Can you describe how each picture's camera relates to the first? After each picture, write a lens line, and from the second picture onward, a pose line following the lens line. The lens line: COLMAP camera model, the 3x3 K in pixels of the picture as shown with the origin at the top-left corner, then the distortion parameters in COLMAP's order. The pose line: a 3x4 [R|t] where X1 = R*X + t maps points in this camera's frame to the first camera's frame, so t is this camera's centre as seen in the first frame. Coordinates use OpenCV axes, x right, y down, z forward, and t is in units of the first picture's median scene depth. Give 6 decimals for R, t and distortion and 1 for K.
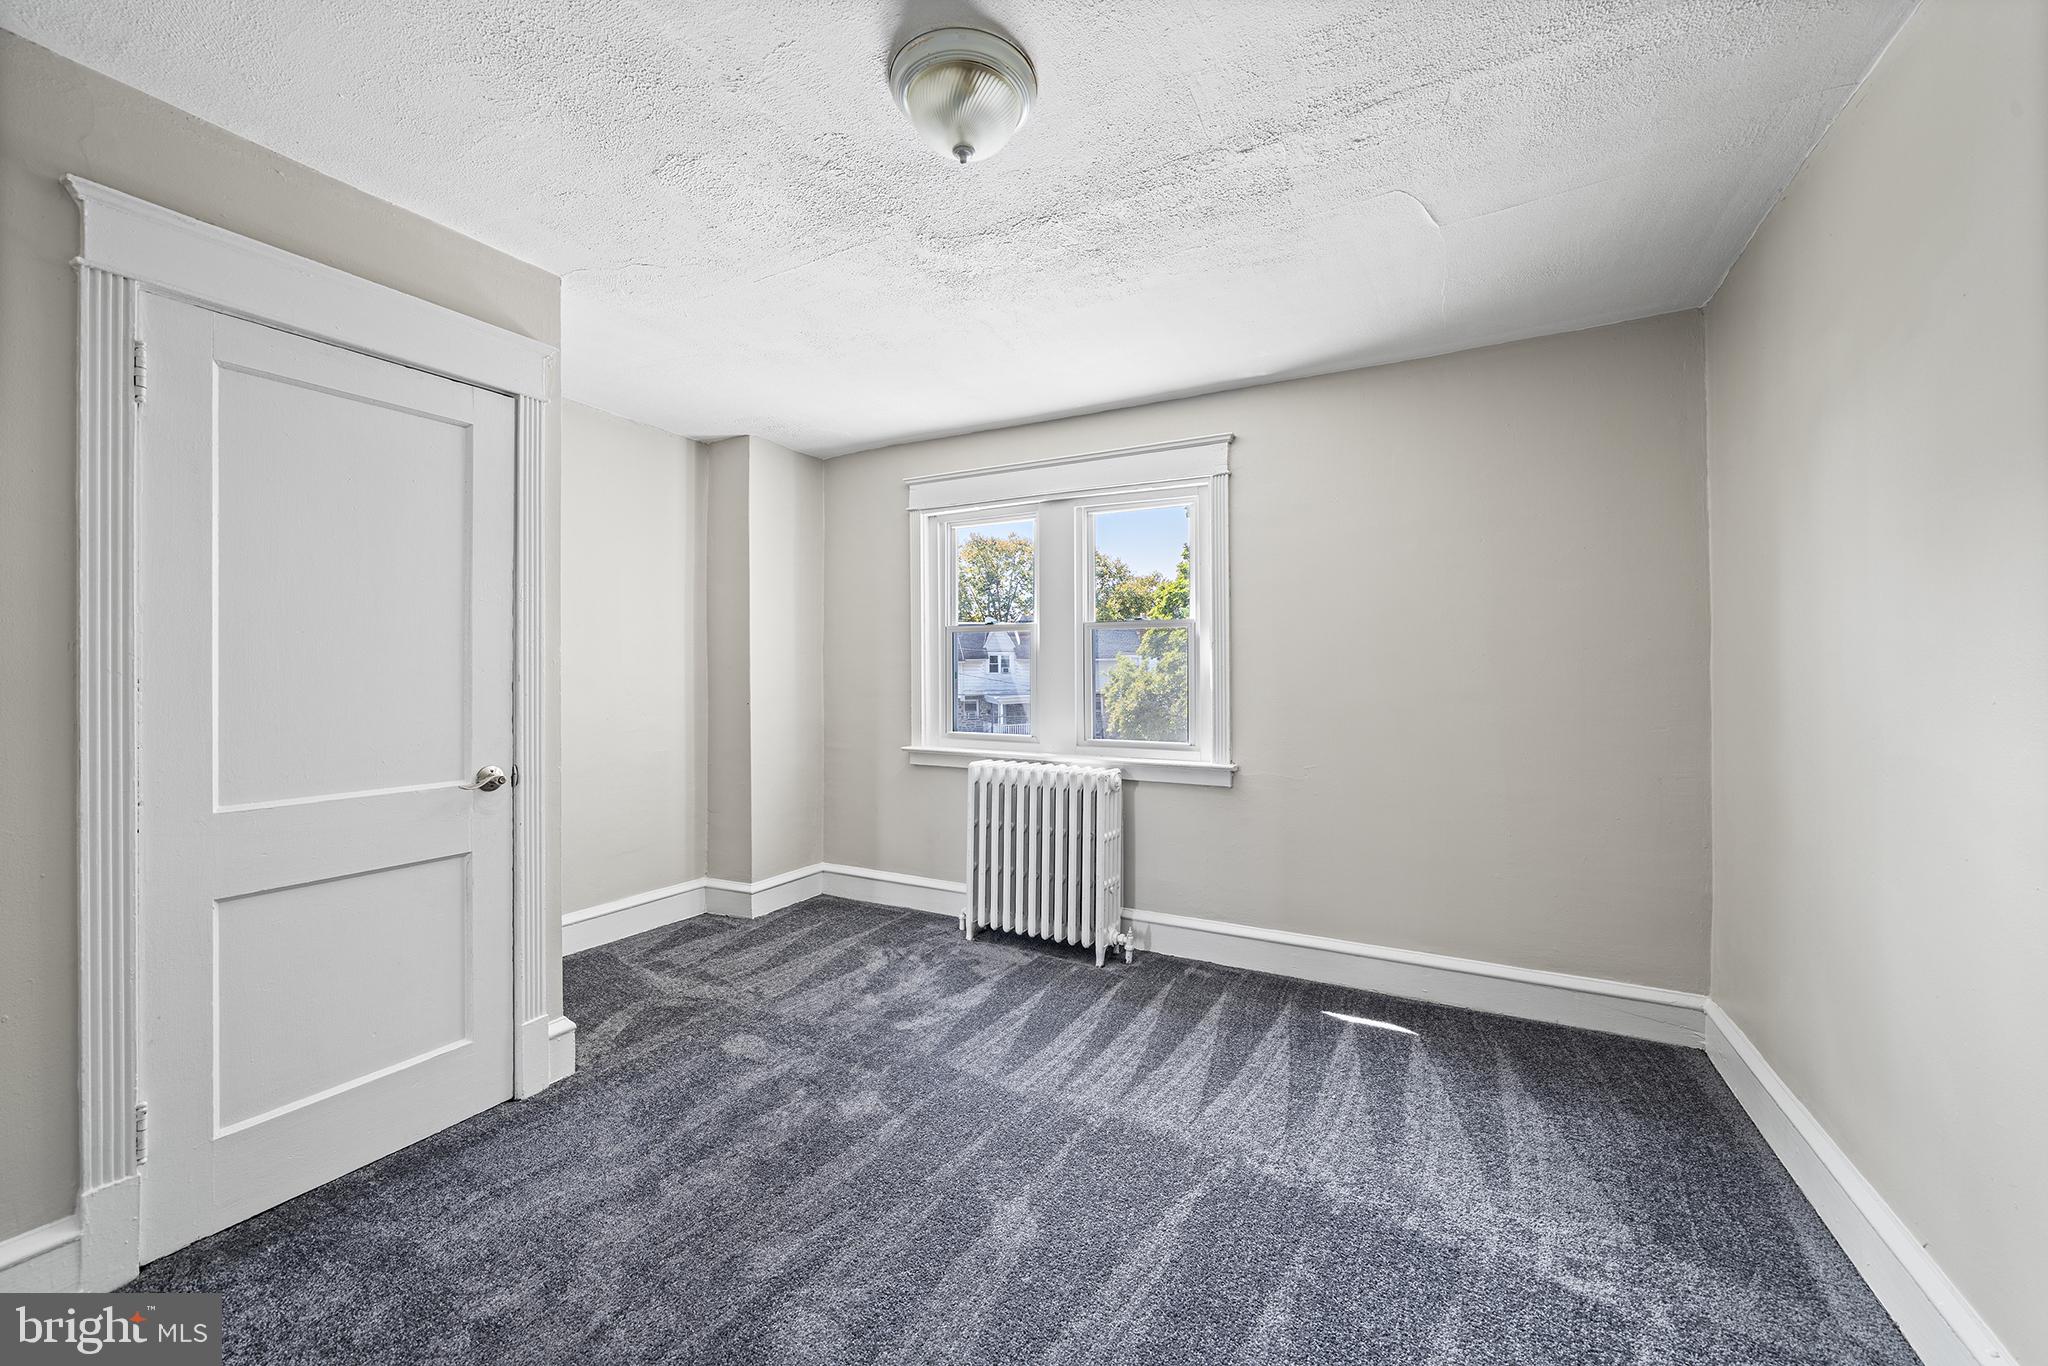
lens RADIAL K [[789.0, 0, 1021.3], [0, 789.0, 677.4], [0, 0, 1]] dist [-0.001364, -0.000164]
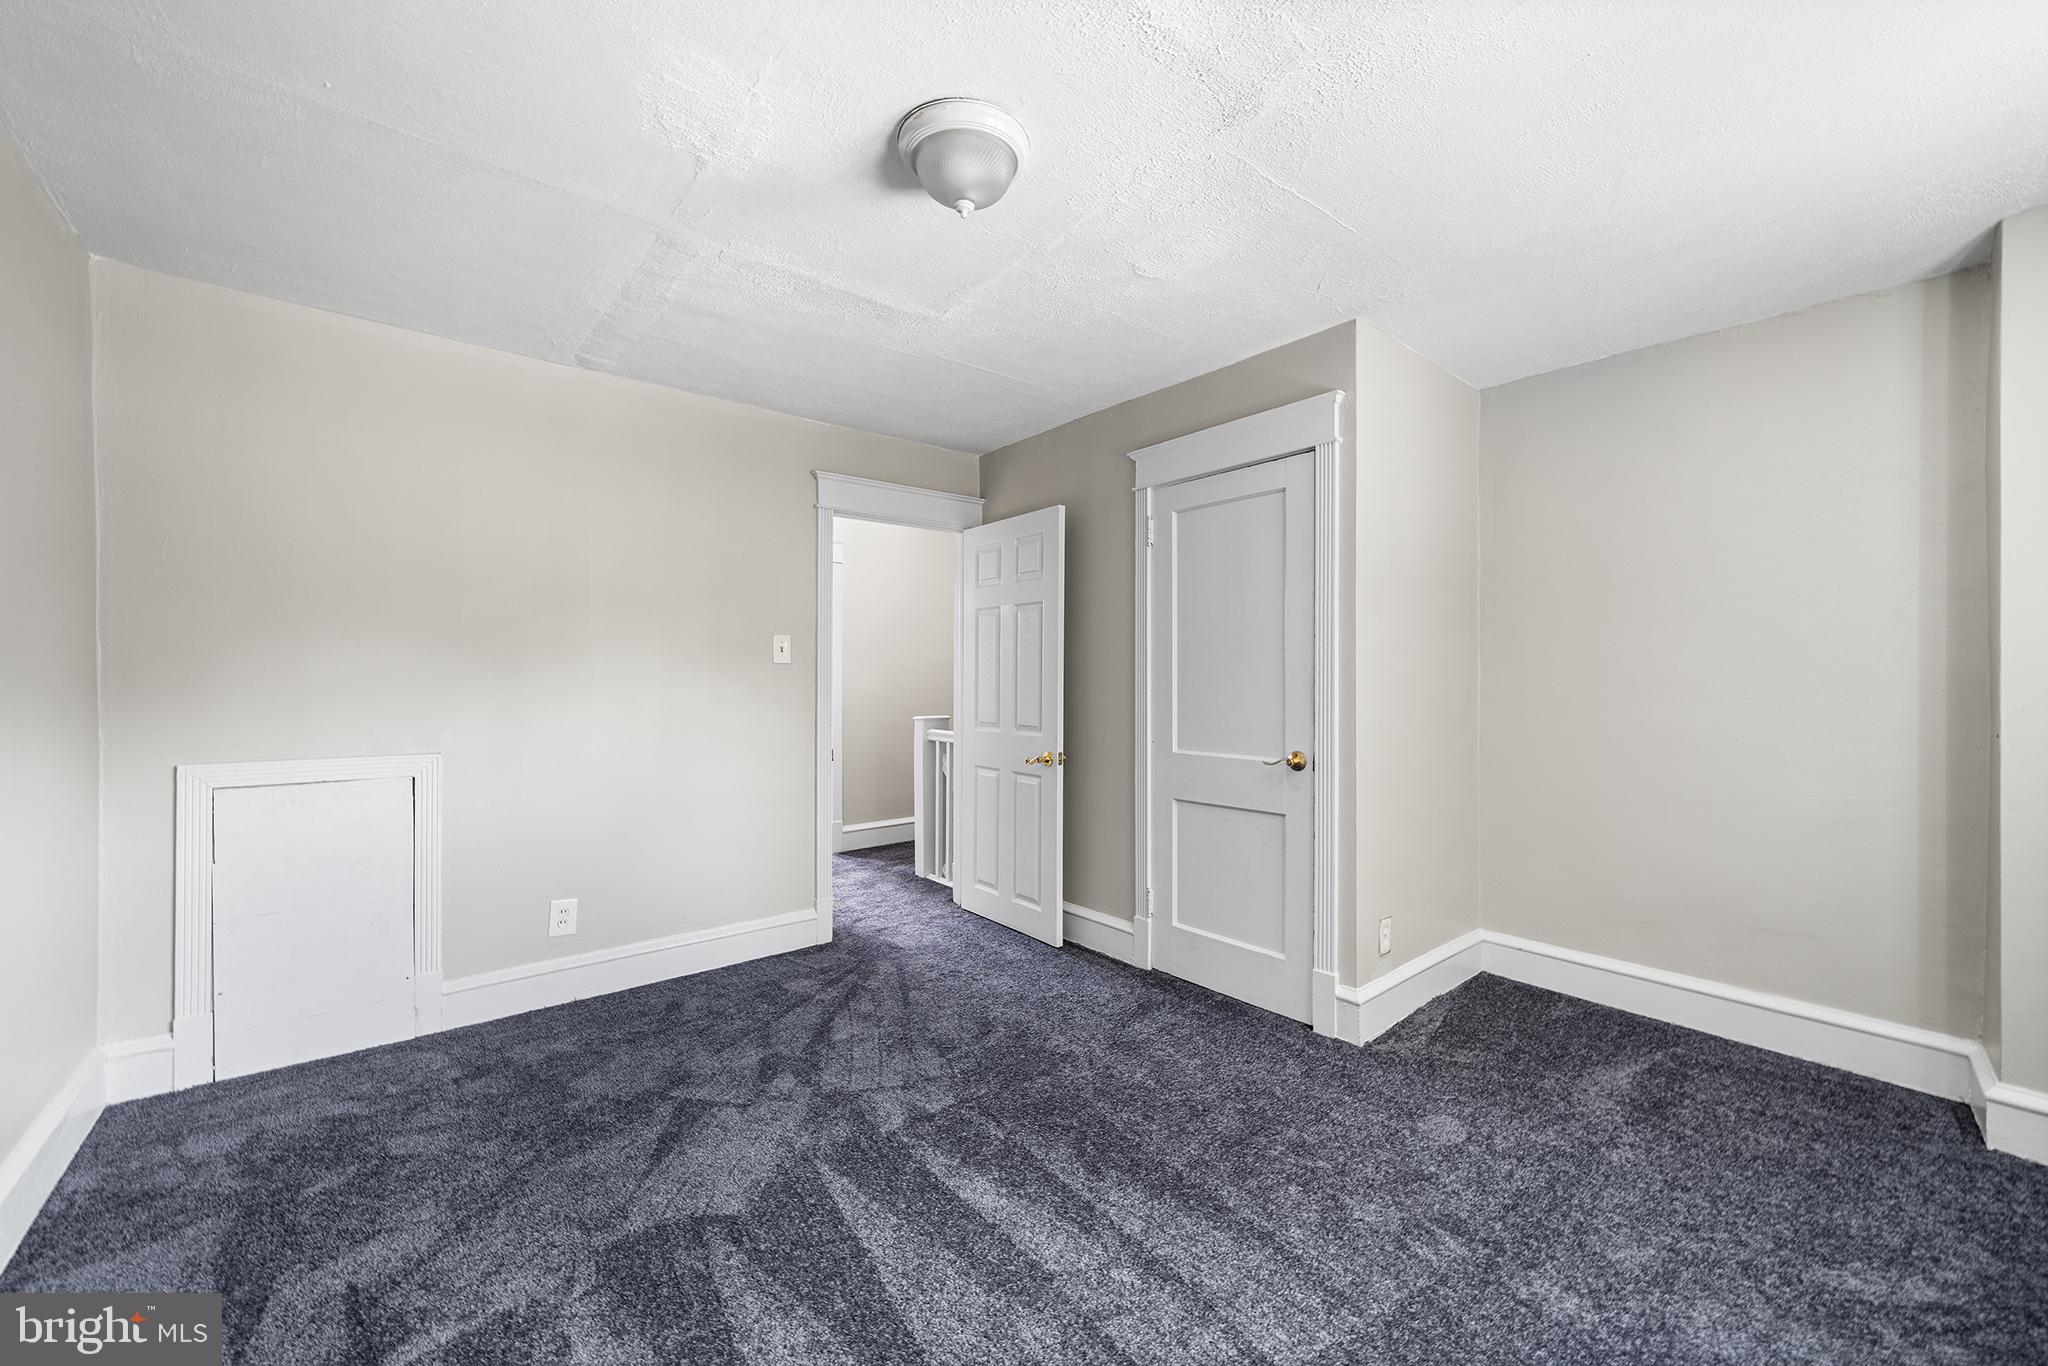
lens RADIAL K [[789.0, 0, 1022.8], [0, 789.0, 680.0], [0, 0, 1]] dist [-0.001364, -0.000164]
pose [[-0.360332, 0.004833, -0.932812, 0.514313], [-0.006049, 0.999953, 0.007518, -0.006516], [0.932805, 0.008352, -0.360286, 0.803210]]
